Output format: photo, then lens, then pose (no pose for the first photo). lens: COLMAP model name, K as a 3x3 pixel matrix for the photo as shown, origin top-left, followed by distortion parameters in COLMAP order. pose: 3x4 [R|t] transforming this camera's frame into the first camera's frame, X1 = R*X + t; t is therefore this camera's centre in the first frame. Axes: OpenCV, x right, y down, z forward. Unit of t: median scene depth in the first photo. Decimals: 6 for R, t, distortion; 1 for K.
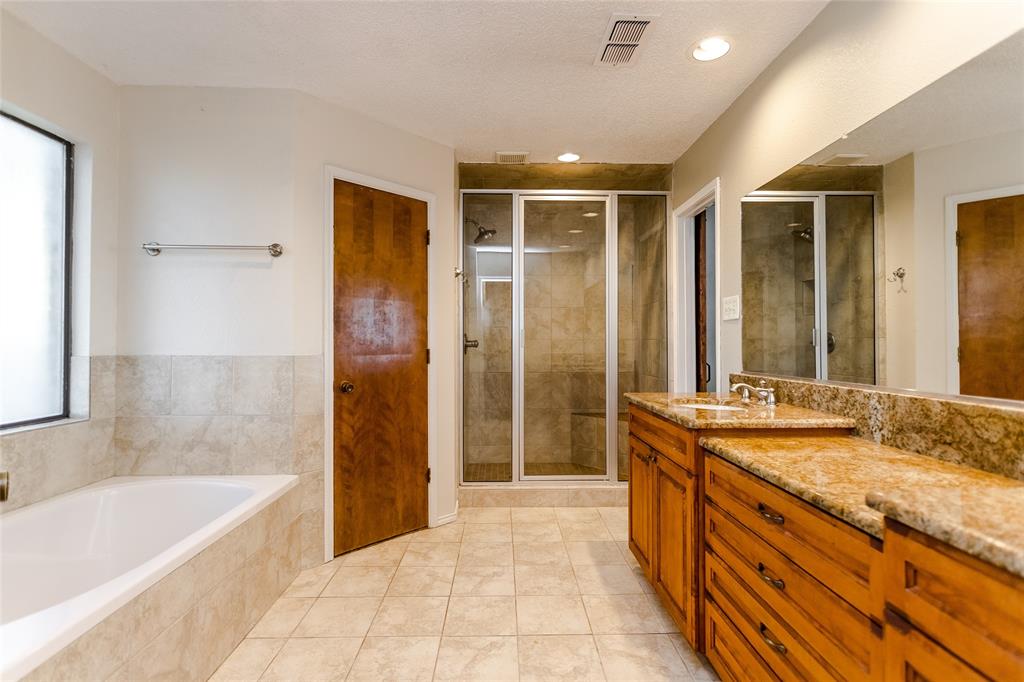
lens RADIAL K [[486.4, 0, 512.1], [0, 486.4, 339.0], [0, 0, 1]] dist [0.000455, 0.000542]
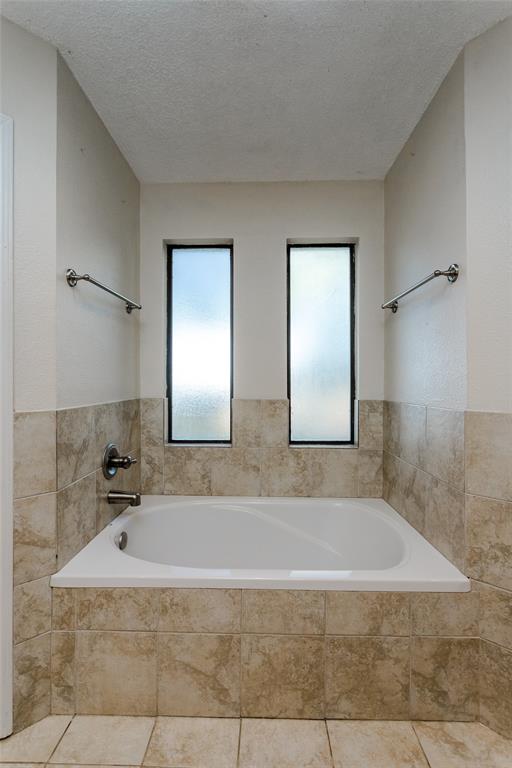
lens RADIAL K [[364.8, 0, 260.1], [0, 364.8, 376.6], [0, 0, 1]] dist [0.000455, 0.000542]
pose [[-0.047560, -0.015343, -0.998751, 0.173301], [0.007931, 0.999845, -0.015738, -0.018574], [0.998837, -0.008670, -0.047431, 1.097793]]
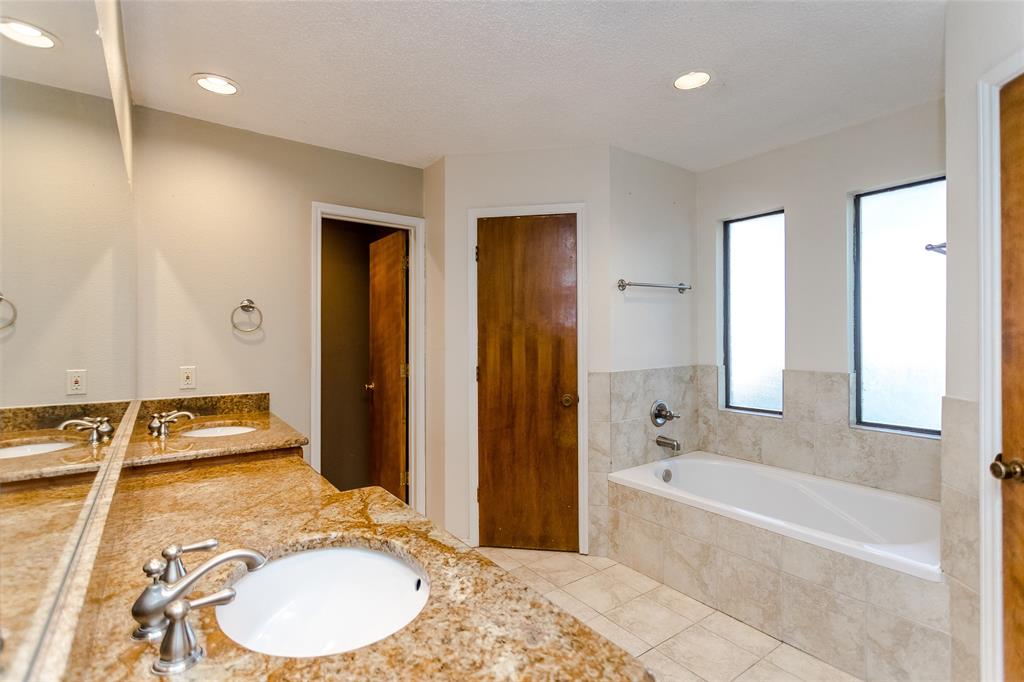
lens RADIAL K [[486.4, 0, 512.1], [0, 486.4, 339.0], [0, 0, 1]] dist [0.000455, 0.000542]
pose [[-0.823491, 0.003807, -0.567317, 0.668850], [0.008232, 0.999952, -0.005238, -0.072313], [0.567270, -0.008983, -0.823483, 1.863986]]
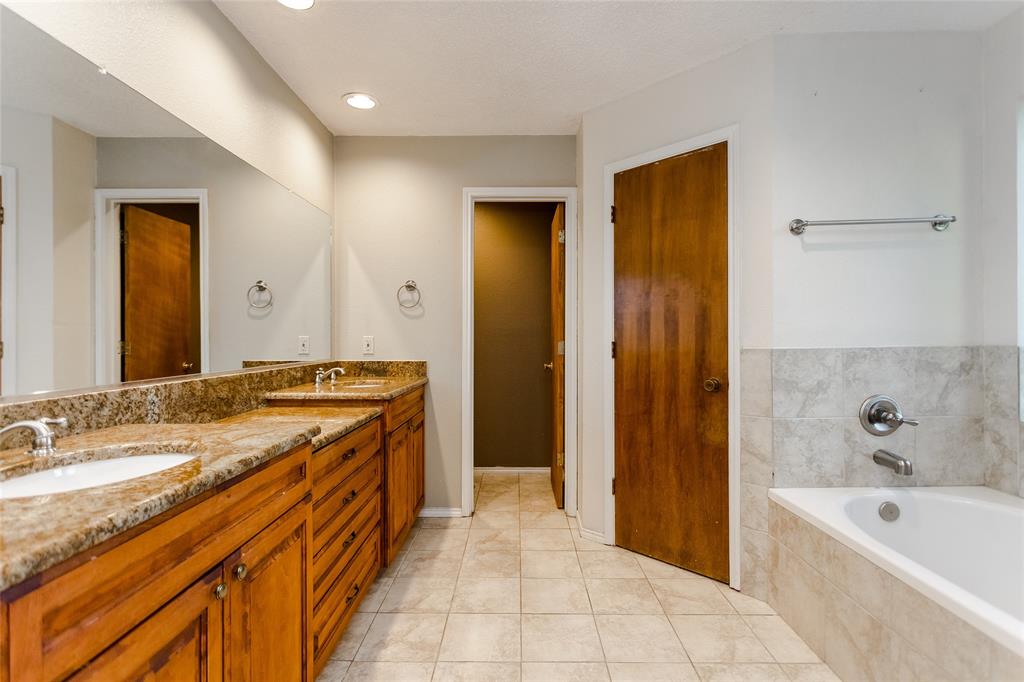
lens RADIAL K [[490.3, 0, 509.8], [0, 490.3, 338.4], [0, 0, 1]] dist [0.002535, 0.000255]
pose [[-0.999302, 0.002677, 0.037257, 0.003187], [0.002393, 0.999968, -0.007666, 0.024299], [-0.037276, -0.007572, -0.999276, 1.928399]]
